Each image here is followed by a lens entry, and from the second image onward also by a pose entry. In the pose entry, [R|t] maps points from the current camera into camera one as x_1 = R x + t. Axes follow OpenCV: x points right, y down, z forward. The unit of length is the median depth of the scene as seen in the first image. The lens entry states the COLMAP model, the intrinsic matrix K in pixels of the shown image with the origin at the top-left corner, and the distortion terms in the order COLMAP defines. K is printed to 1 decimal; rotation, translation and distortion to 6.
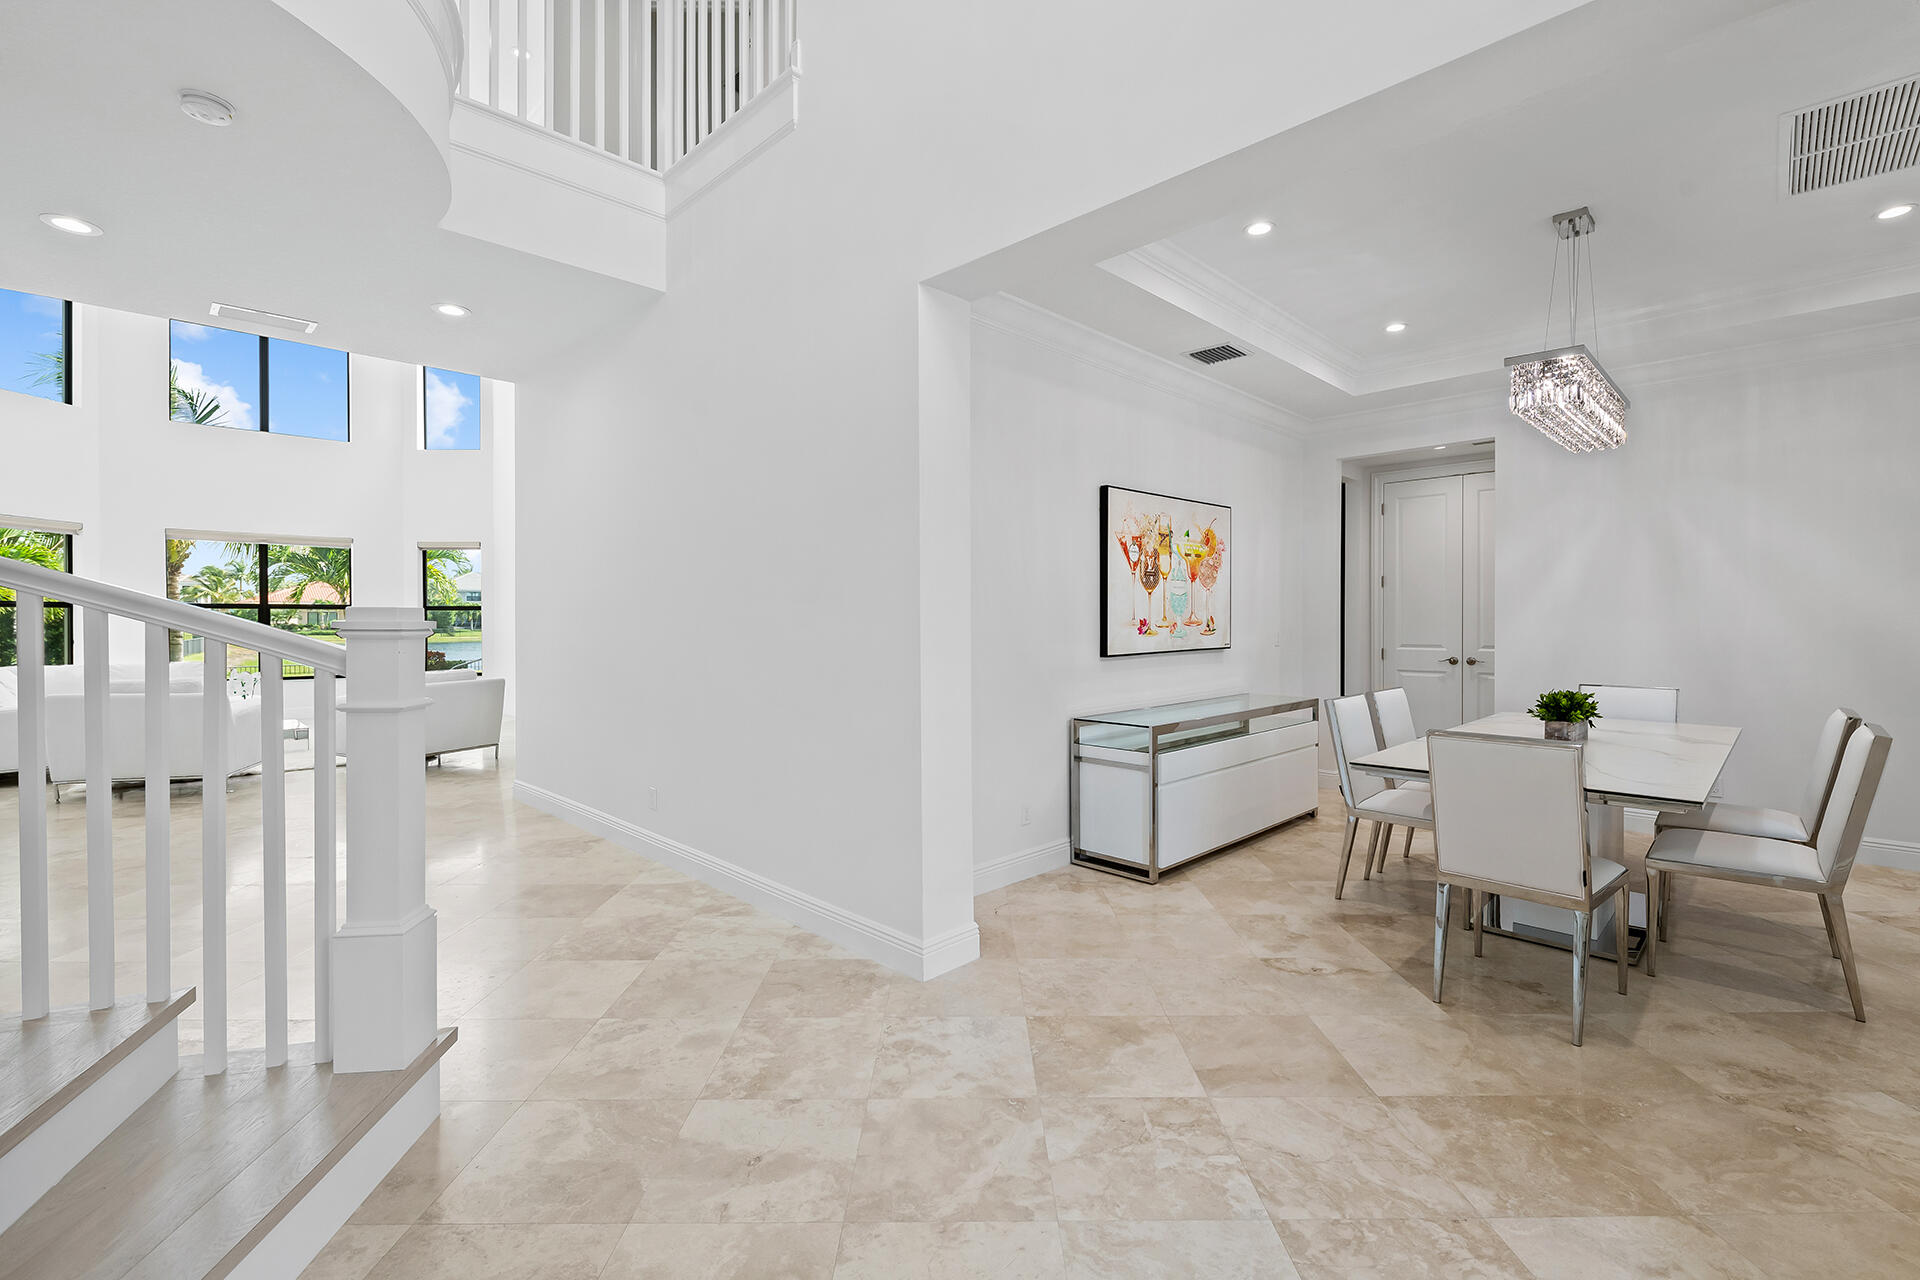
lens RADIAL K [[849.5, 0, 965.6], [0, 849.5, 623.7], [0, 0, 1]] dist [0.001627, 0.000060]
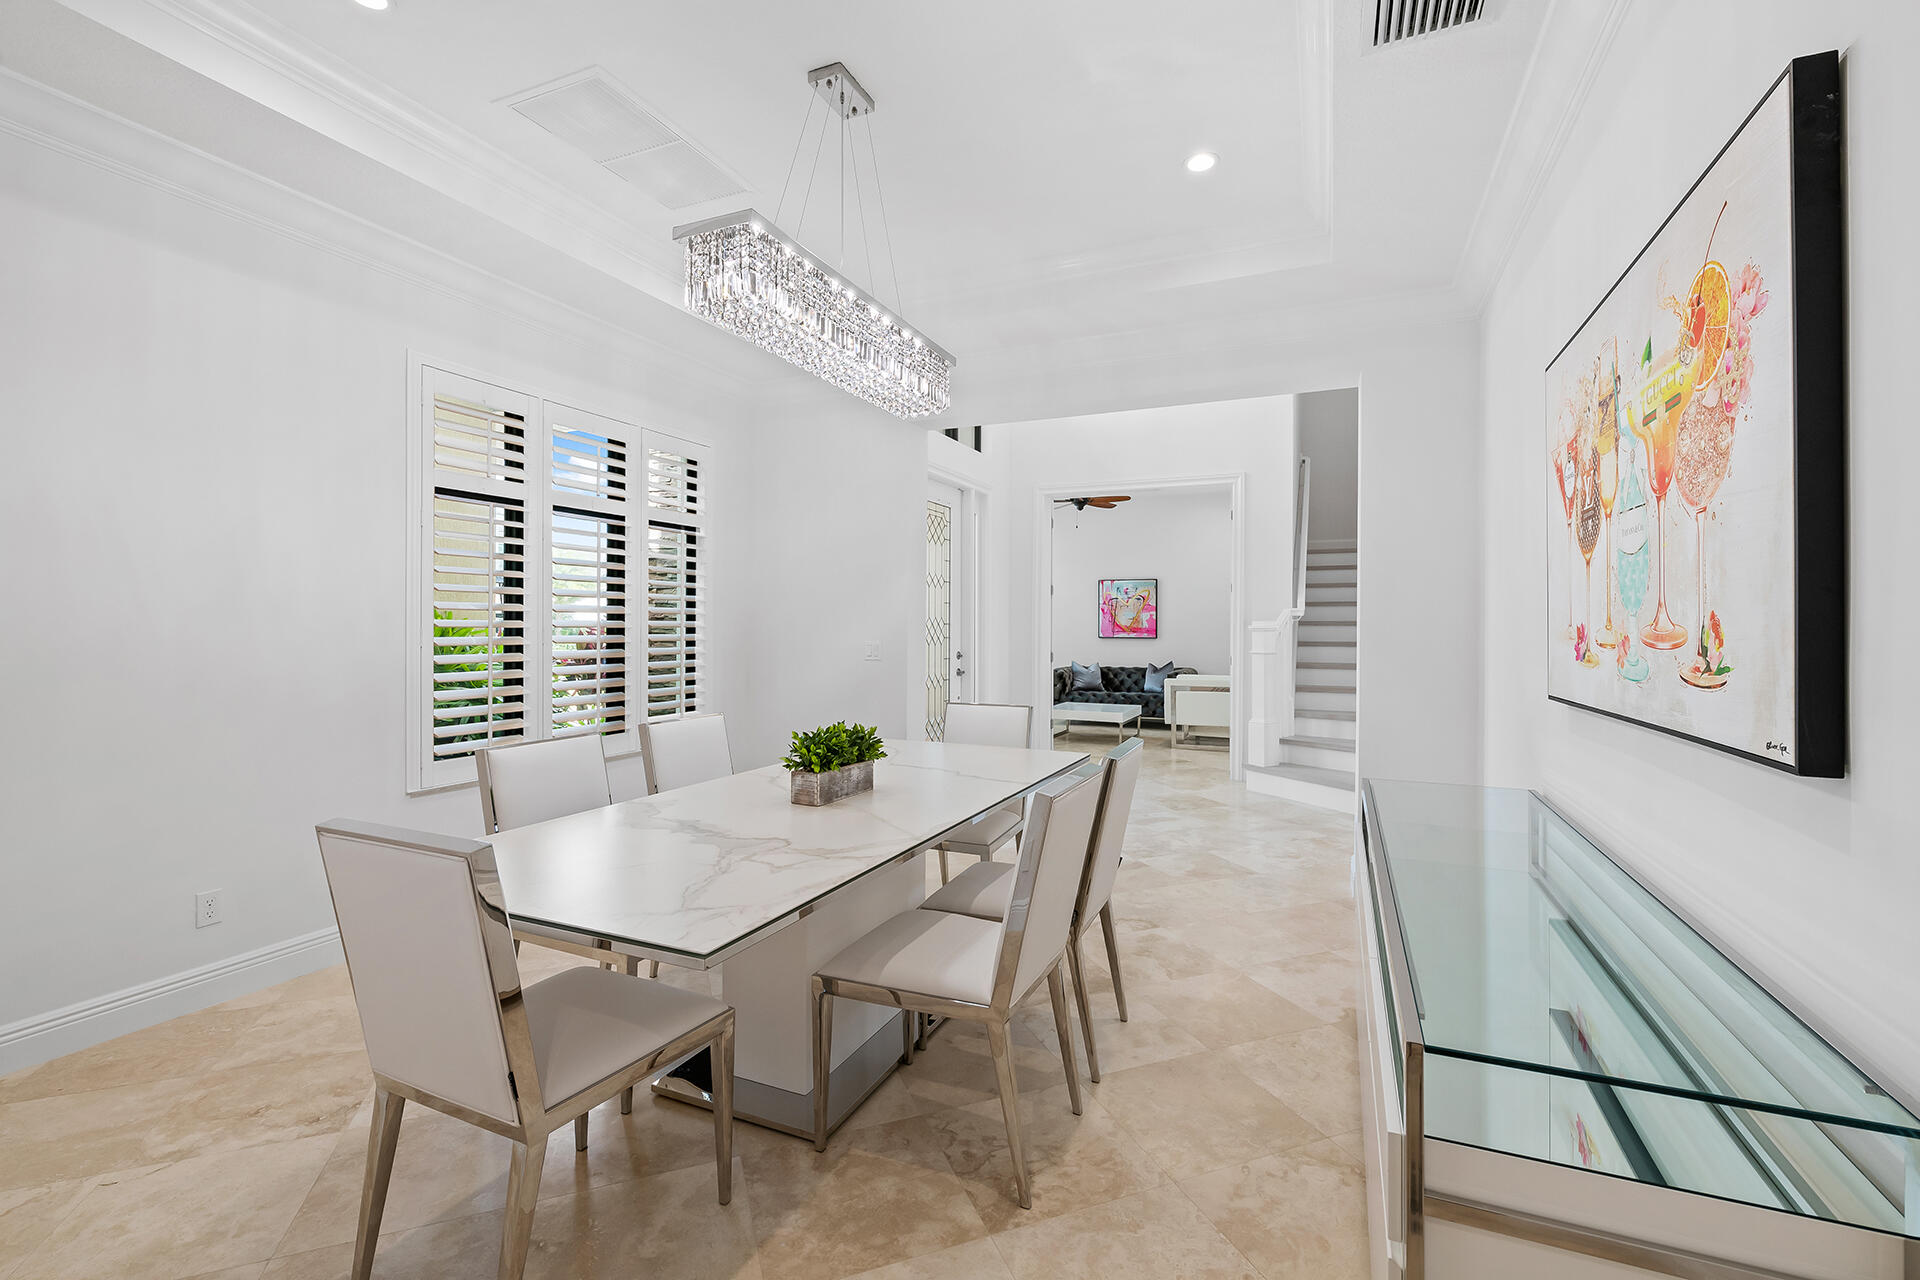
lens RADIAL K [[849.5, 0, 965.6], [0, 849.5, 623.7], [0, 0, 1]] dist [0.001627, 0.000060]
pose [[-0.935031, 0.001607, -0.354563, 0.789824], [-0.000238, 0.999987, 0.005159, -0.010763], [0.354566, 0.004908, -0.935018, 1.568691]]
